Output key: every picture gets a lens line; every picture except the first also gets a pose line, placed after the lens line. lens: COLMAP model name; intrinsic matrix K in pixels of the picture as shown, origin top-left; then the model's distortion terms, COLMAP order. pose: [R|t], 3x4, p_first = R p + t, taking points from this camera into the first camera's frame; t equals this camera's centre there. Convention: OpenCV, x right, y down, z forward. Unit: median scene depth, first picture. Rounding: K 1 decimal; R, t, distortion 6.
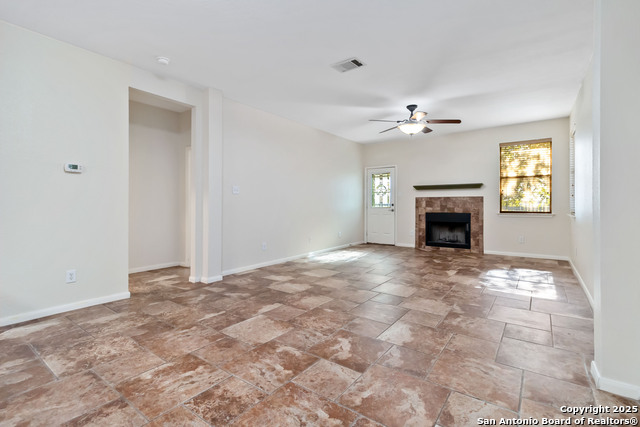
lens RADIAL K [[295.6, 0, 325.7], [0, 295.6, 204.7], [0, 0, 1]] dist [0.001122, 0.000121]
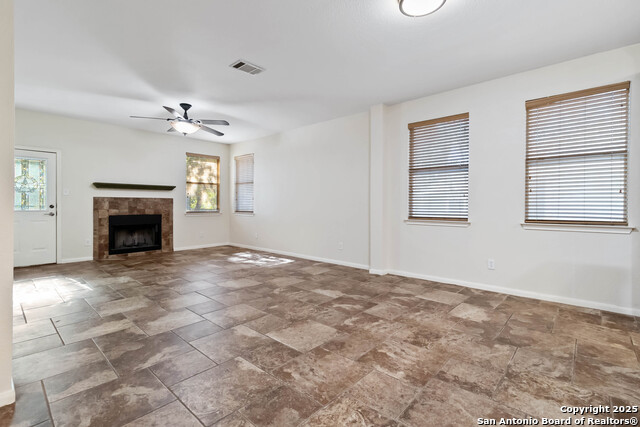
lens RADIAL K [[295.6, 0, 325.8], [0, 295.6, 207.1], [0, 0, 1]] dist [0.001122, 0.000121]
pose [[0.101001, -0.005363, 0.994872, -0.695997], [0.000304, 0.999986, 0.005359, -0.002266], [-0.994886, -0.000239, 0.101002, 0.486836]]
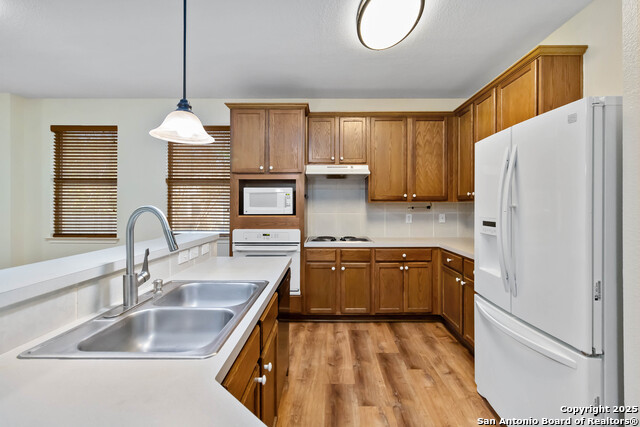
lens RADIAL K [[295.6, 0, 325.9], [0, 295.6, 205.1], [0, 0, 1]] dist [0.001122, 0.000121]
pose [[-0.579521, 0.000448, 0.814957, -0.828940], [0.000983, 1.000000, 0.000150, -0.048934], [-0.814957, 0.000887, -0.579521, 0.152532]]
